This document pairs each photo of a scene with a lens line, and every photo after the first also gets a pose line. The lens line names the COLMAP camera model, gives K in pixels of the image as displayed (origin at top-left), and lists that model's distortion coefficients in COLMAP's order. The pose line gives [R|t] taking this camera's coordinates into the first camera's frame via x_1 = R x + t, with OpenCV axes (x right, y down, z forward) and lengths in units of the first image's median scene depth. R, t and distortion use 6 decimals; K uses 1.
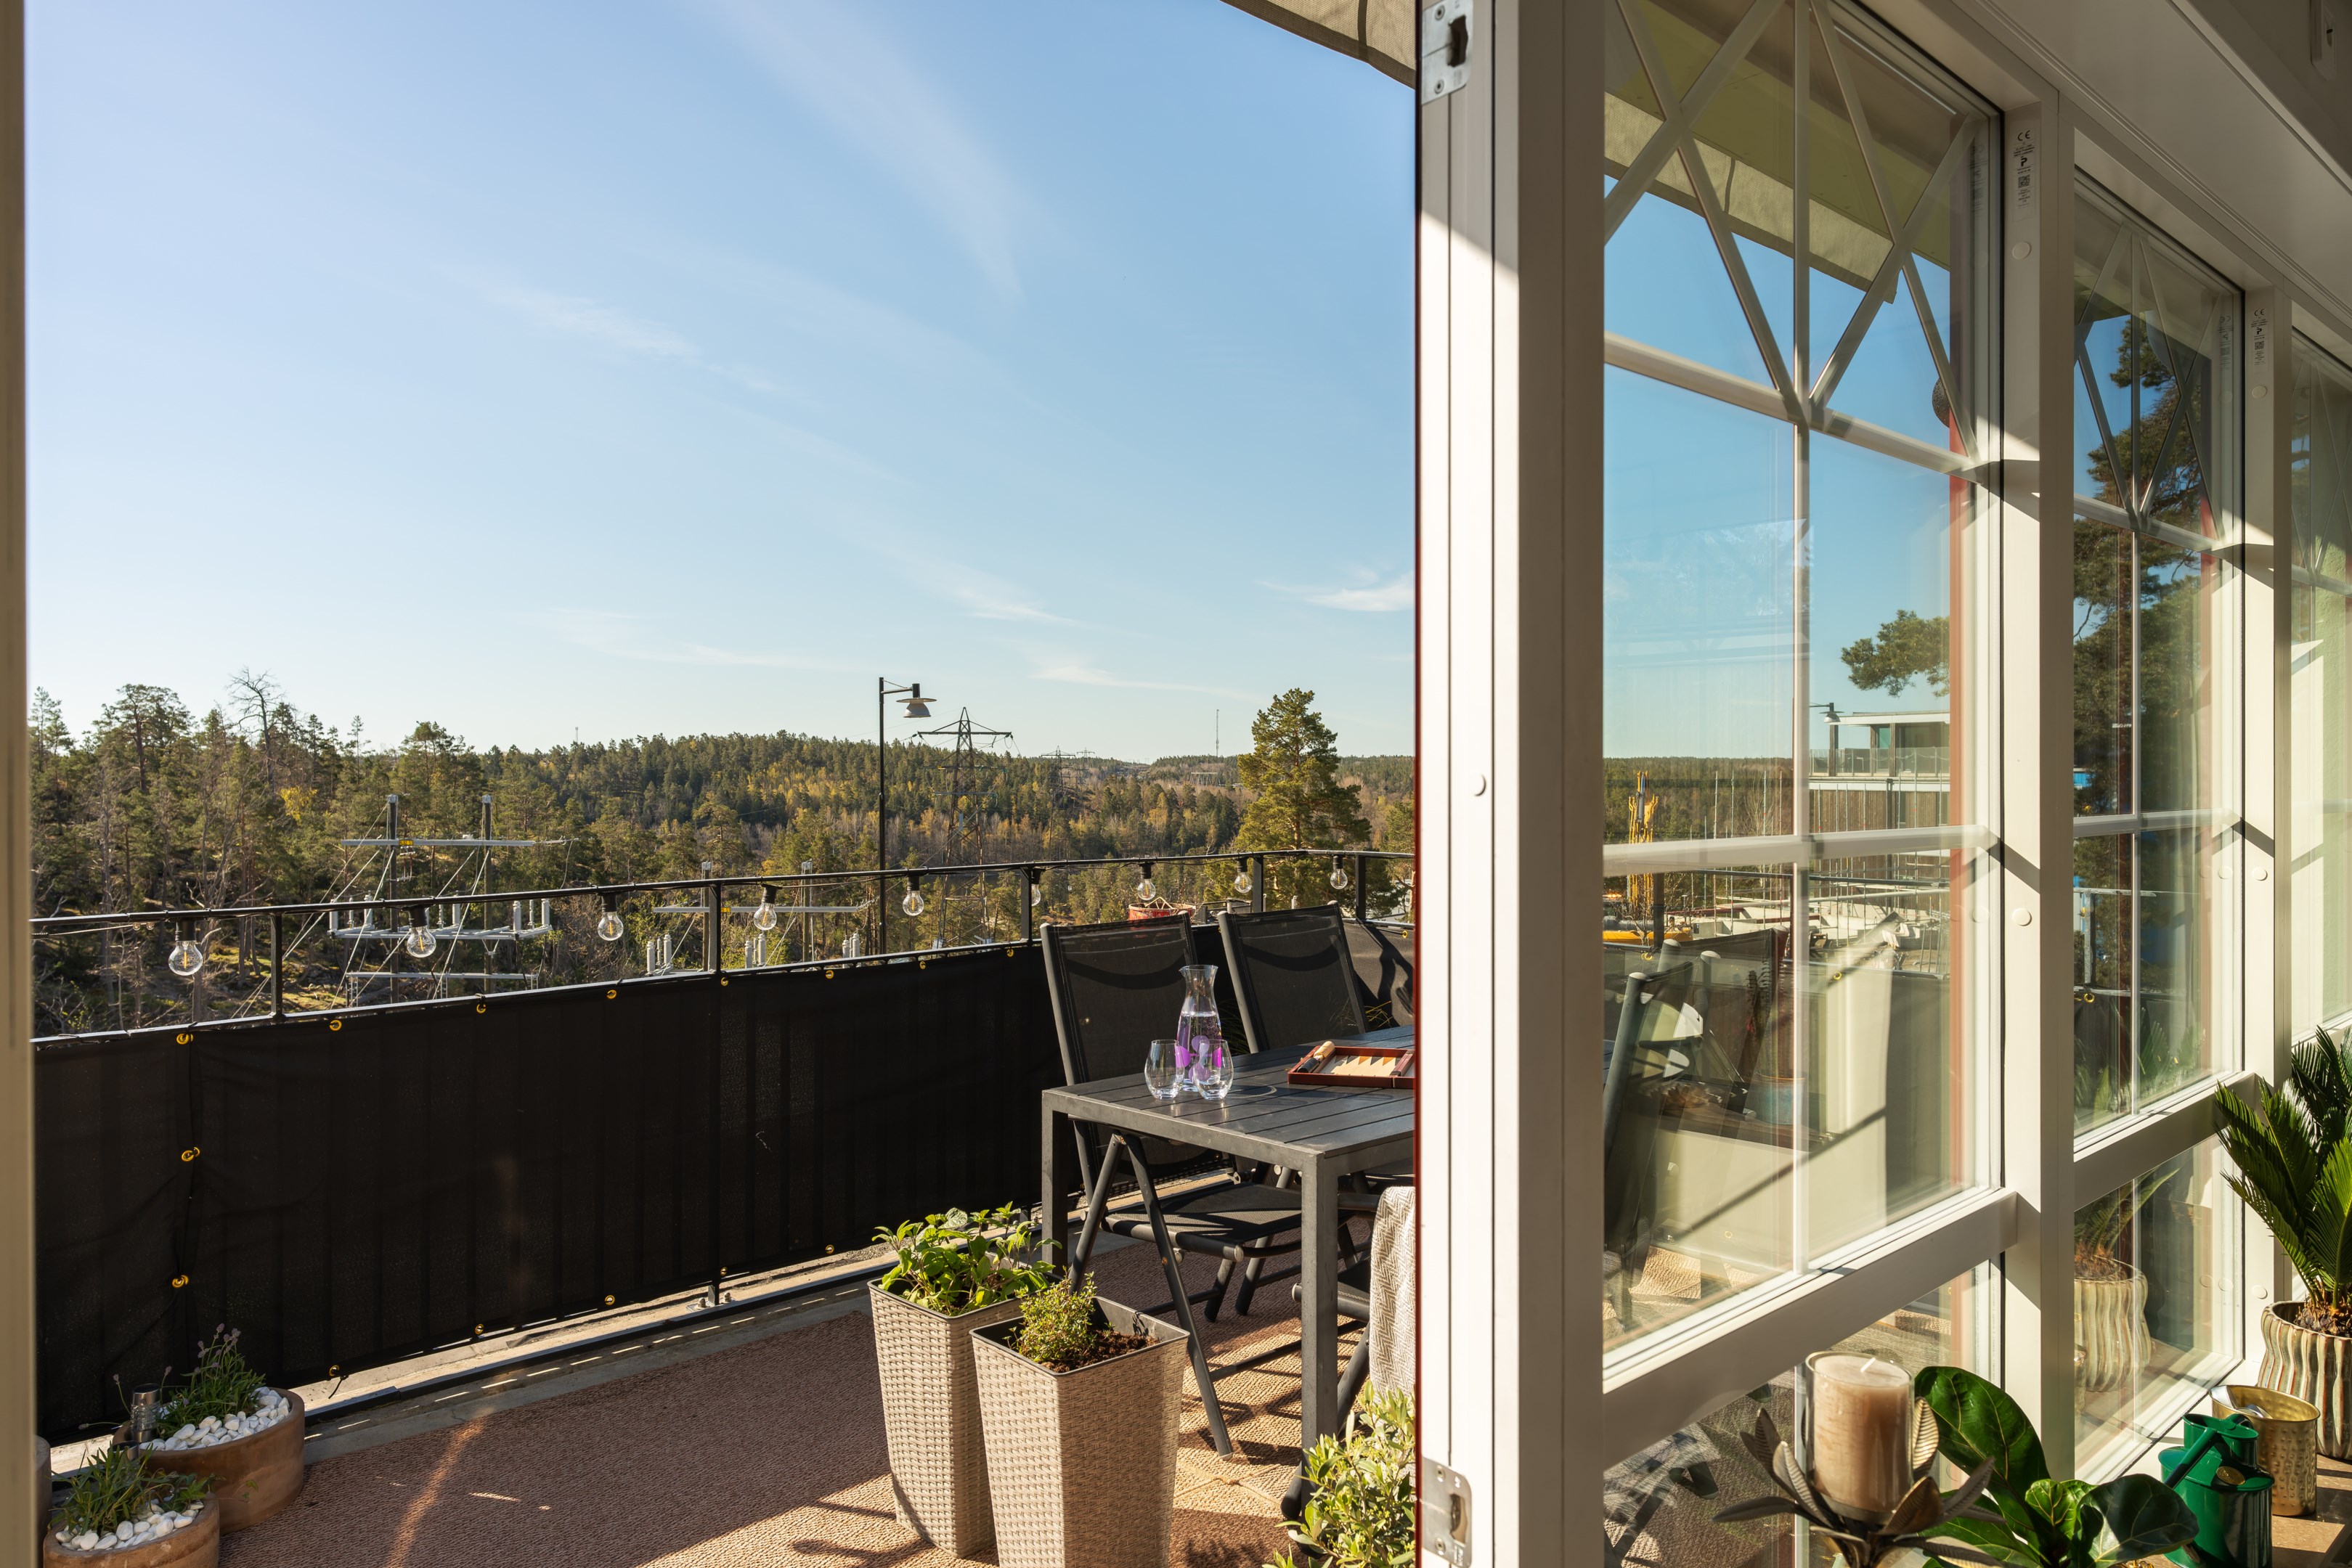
lens RADIAL K [[1520.4, 0, 1189.5], [0, 1520.4, 784.2], [0, 0, 1]] dist [0.000909, -0.001267]
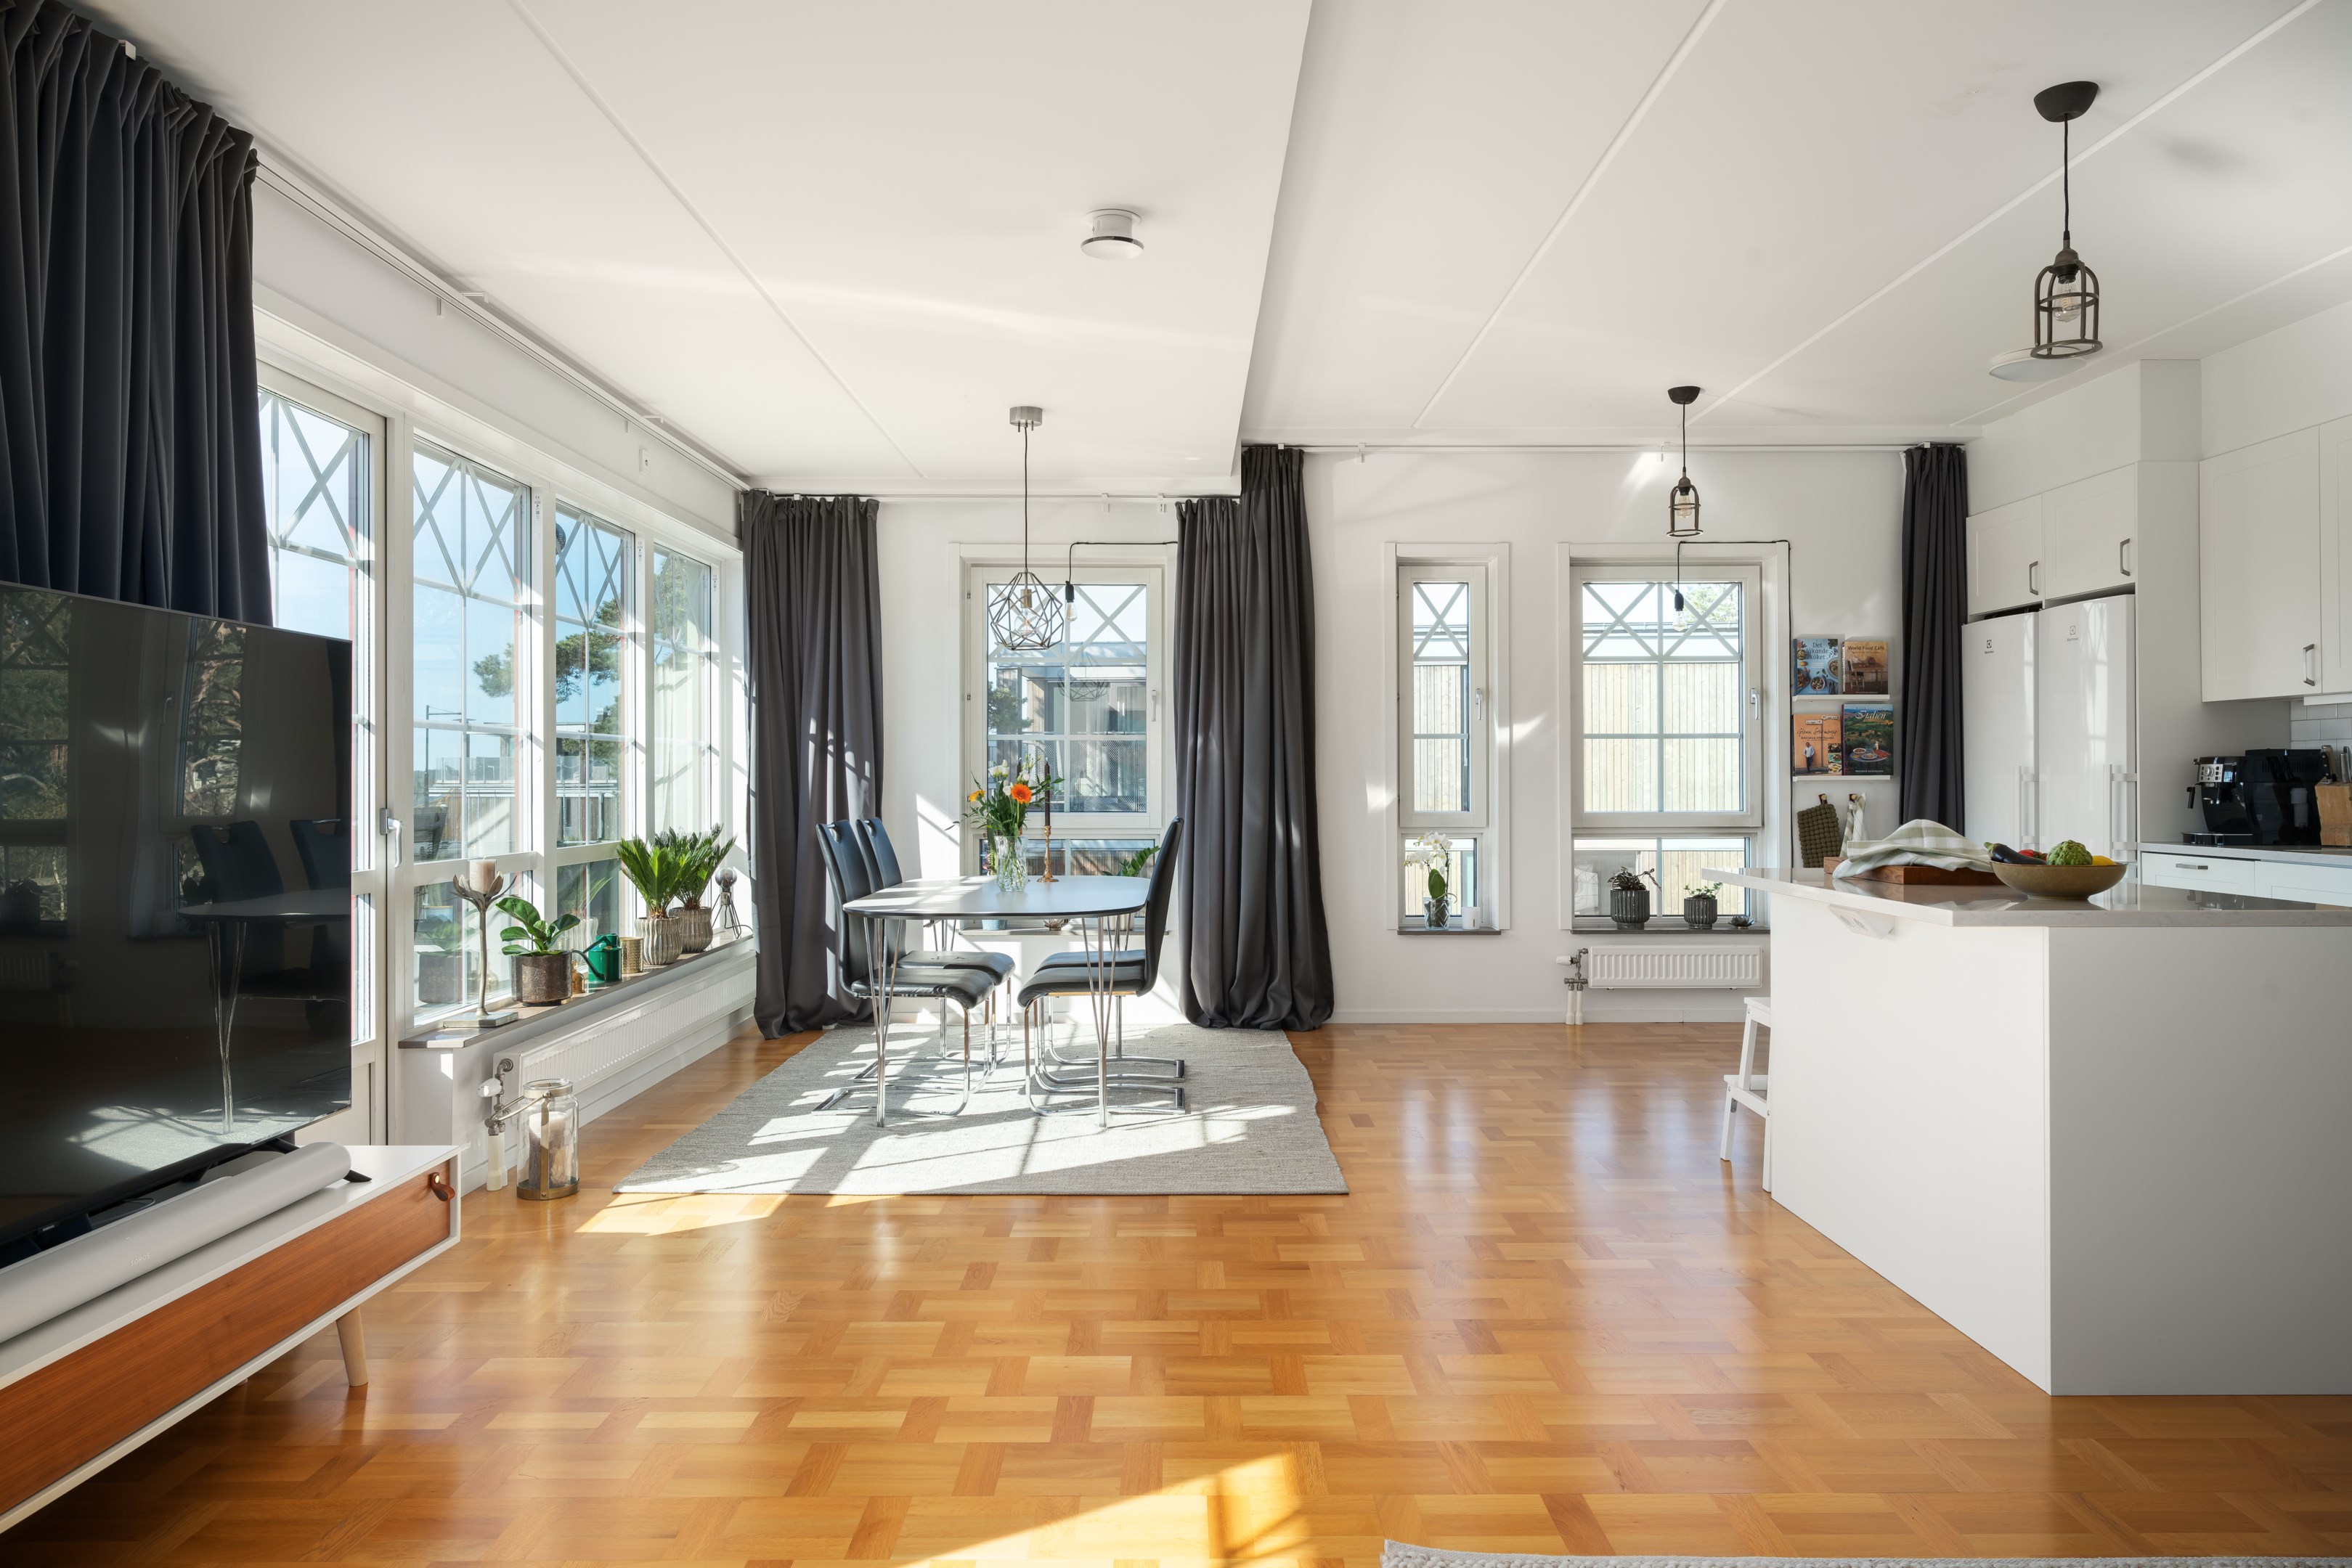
lens RADIAL K [[1520.4, 0, 1177.7], [0, 1520.4, 778.3], [0, 0, 1]] dist [0.000909, -0.001267]
pose [[0.668171, 0.002543, 0.744004, -0.605609], [0.006856, 0.999931, -0.009575, 0.118630], [-0.743976, 0.011499, 0.668107, -1.400435]]
